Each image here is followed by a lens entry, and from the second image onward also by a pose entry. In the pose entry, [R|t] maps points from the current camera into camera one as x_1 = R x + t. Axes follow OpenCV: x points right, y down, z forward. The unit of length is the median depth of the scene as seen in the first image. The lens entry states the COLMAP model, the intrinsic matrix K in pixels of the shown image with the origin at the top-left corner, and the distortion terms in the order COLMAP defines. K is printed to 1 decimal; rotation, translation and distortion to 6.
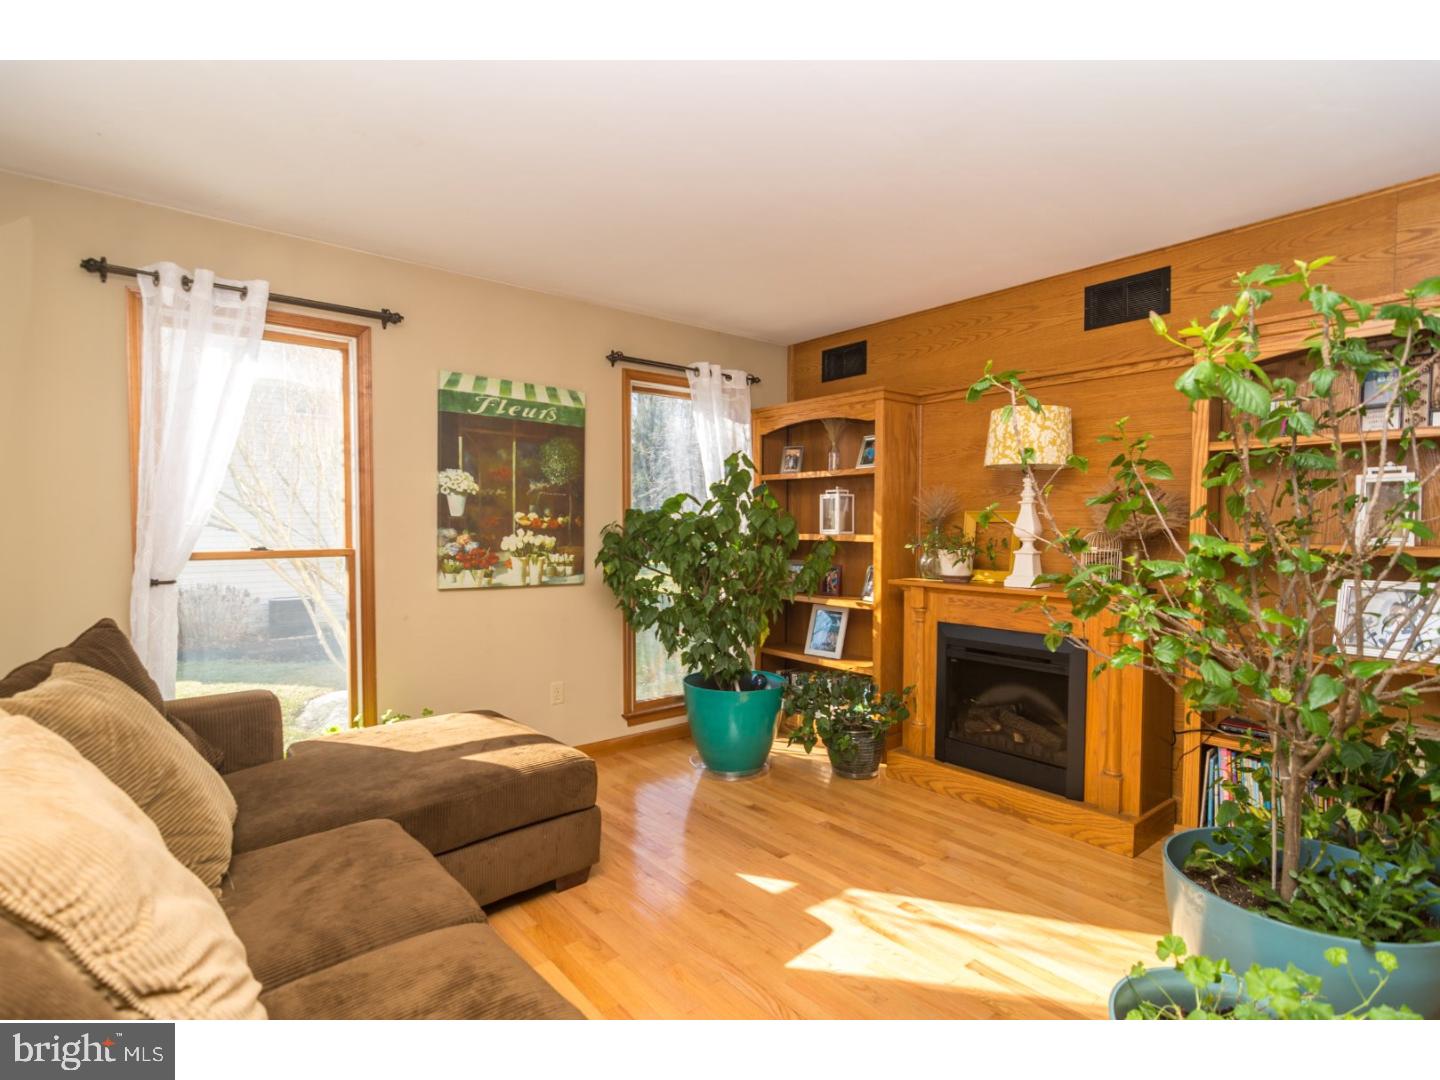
lens RADIAL K [[746.3, 0, 720.0], [0, 746.3, 540.0], [0, 0, 1]] dist [-0.000899, 0.000371]
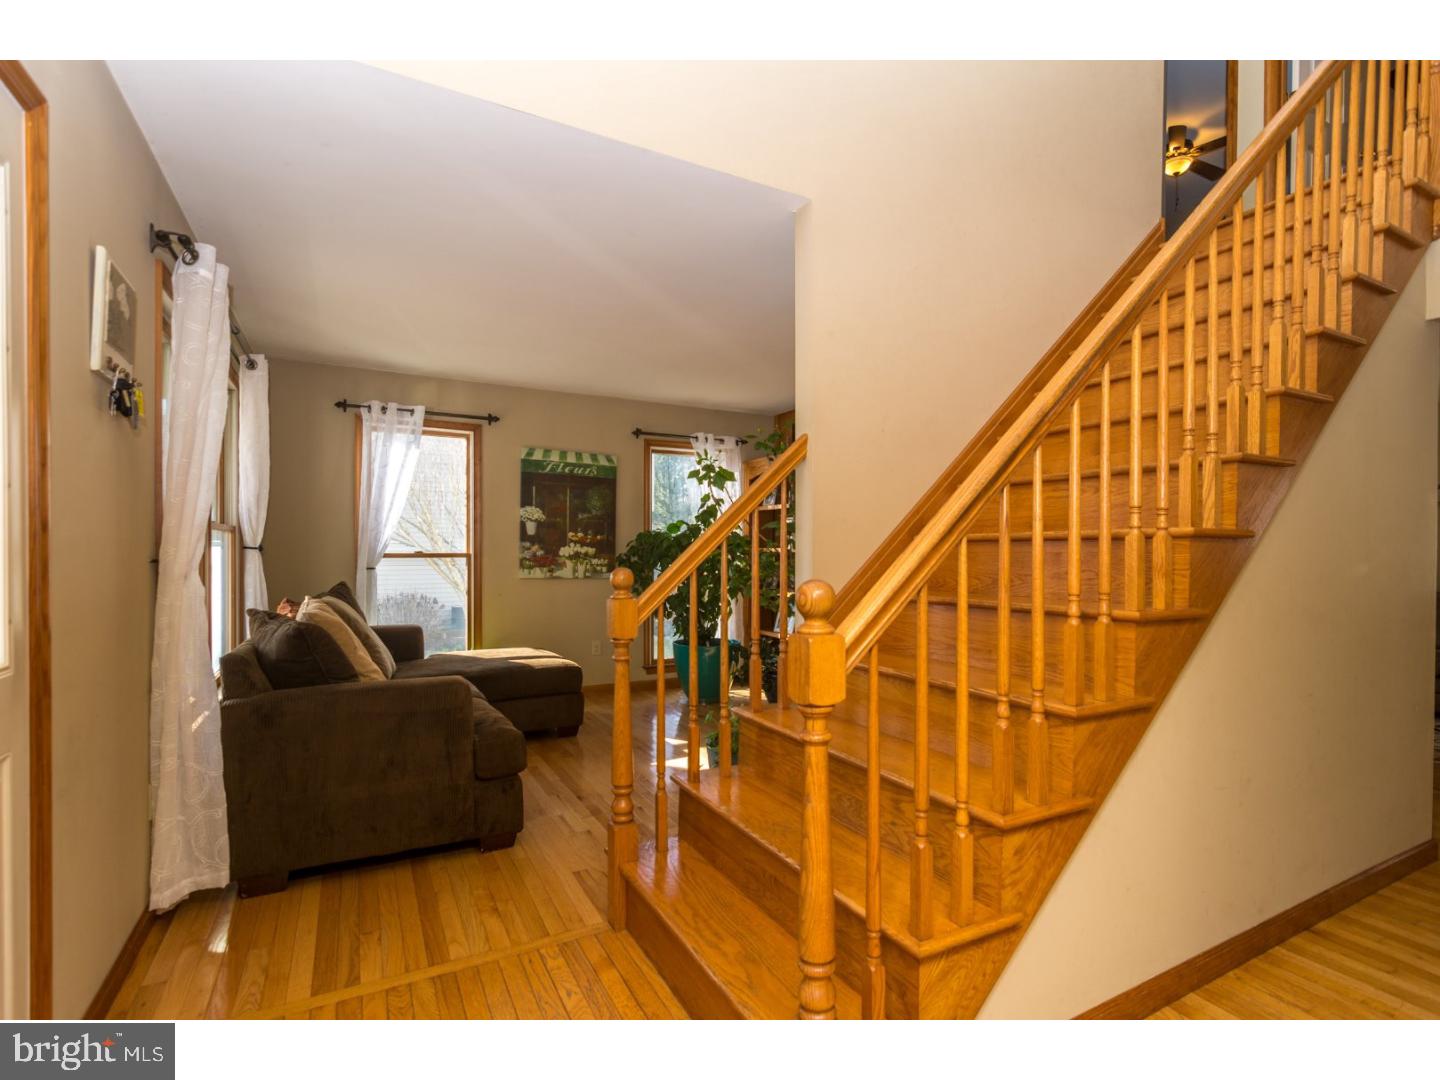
lens RADIAL K [[662.8, 0, 720.0], [0, 662.8, 540.0], [0, 0, 1]] dist [-0.000286, -0.000047]
pose [[0.986387, -0.000699, -0.164442, 0.286371], [-0.004759, 0.999451, -0.032798, 0.025062], [0.164374, 0.033134, 0.985841, -0.360644]]
